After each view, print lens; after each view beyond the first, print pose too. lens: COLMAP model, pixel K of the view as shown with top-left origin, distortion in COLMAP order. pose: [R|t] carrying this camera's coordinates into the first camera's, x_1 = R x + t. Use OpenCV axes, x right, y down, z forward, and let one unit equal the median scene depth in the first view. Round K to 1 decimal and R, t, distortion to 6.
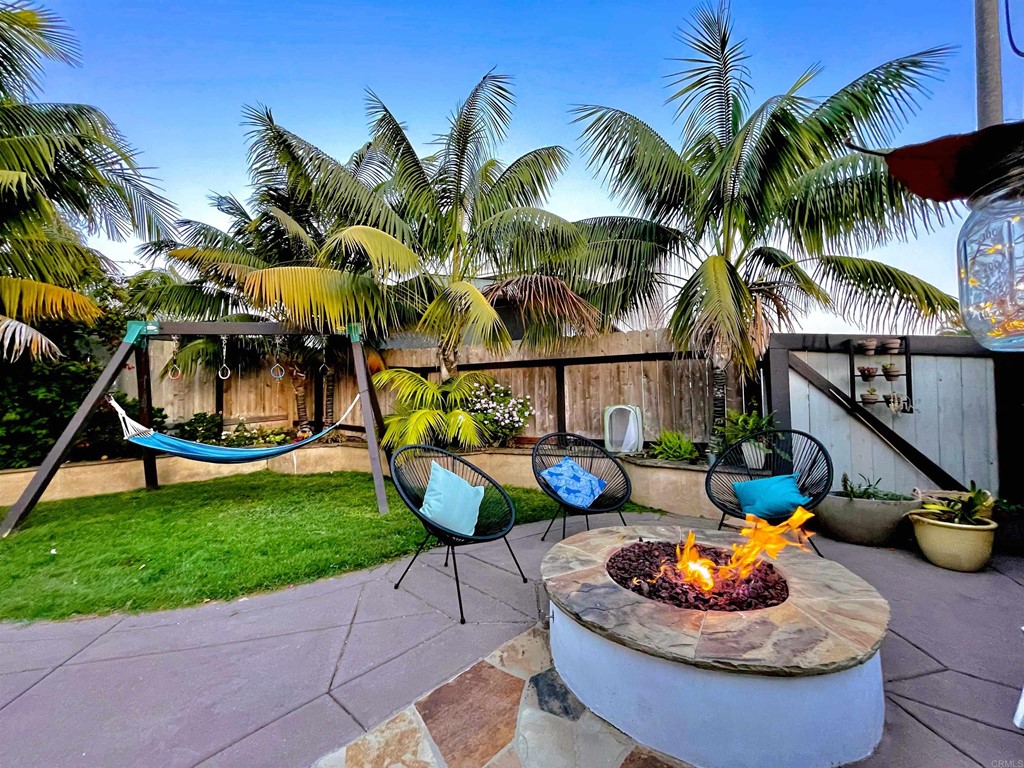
lens RADIAL K [[412.5, 0, 515.3], [0, 412.5, 385.4], [0, 0, 1]] dist [-0.001529, -0.000490]
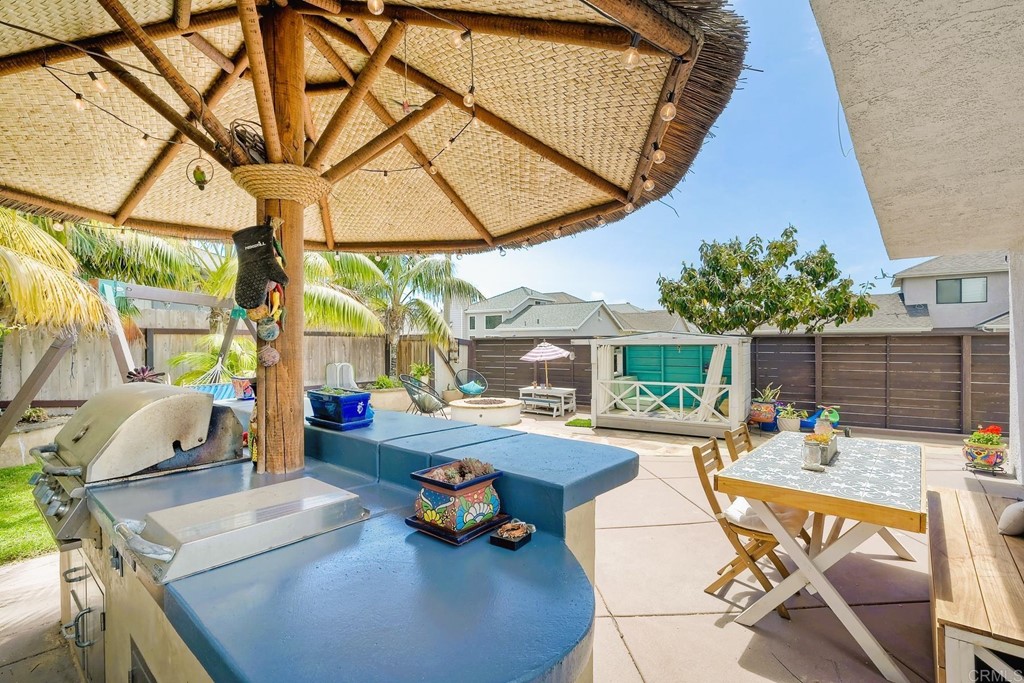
lens RADIAL K [[471.5, 0, 515.4], [0, 471.5, 340.8], [0, 0, 1]] dist [0.001018, 0.000338]
pose [[0.166952, 0.021339, 0.985734, -1.440233], [-0.032656, 0.999337, -0.016103, -0.032827], [-0.985424, -0.029502, 0.167538, -0.019985]]
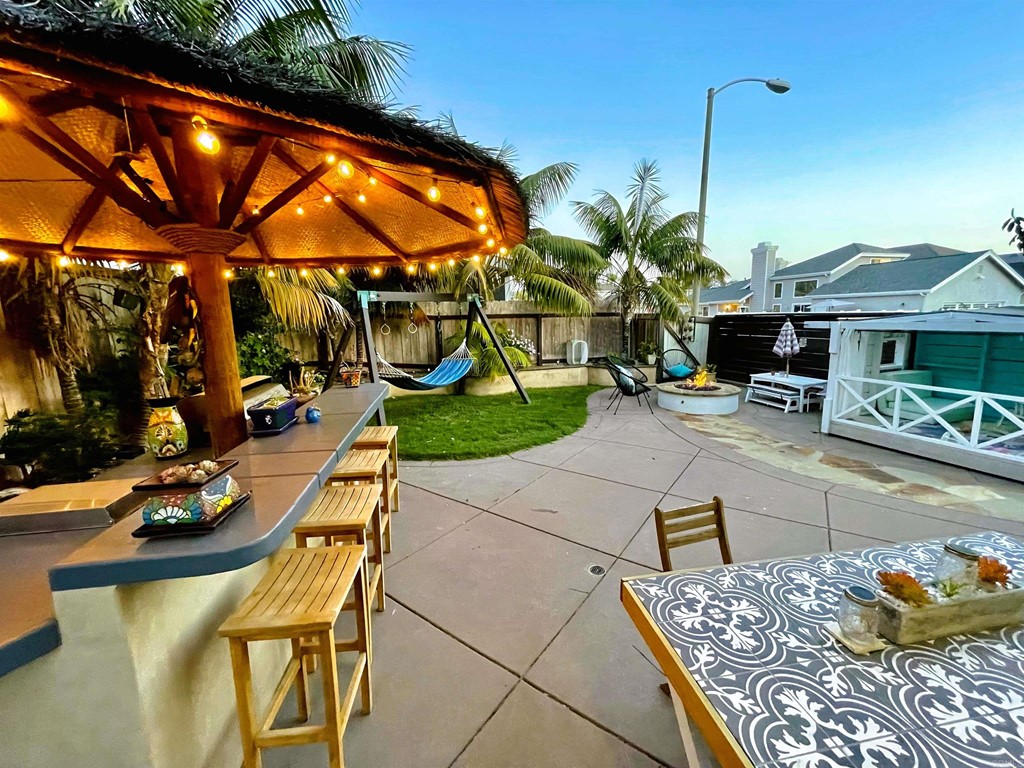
lens RADIAL K [[412.5, 0, 511.5], [0, 412.5, 384.5], [0, 0, 1]] dist [-0.001529, -0.000490]
pose [[0.761487, -0.105663, 0.639509, -1.176313], [-0.014713, 0.983552, 0.180027, -0.086699], [-0.648013, -0.146497, 0.747408, -0.264537]]
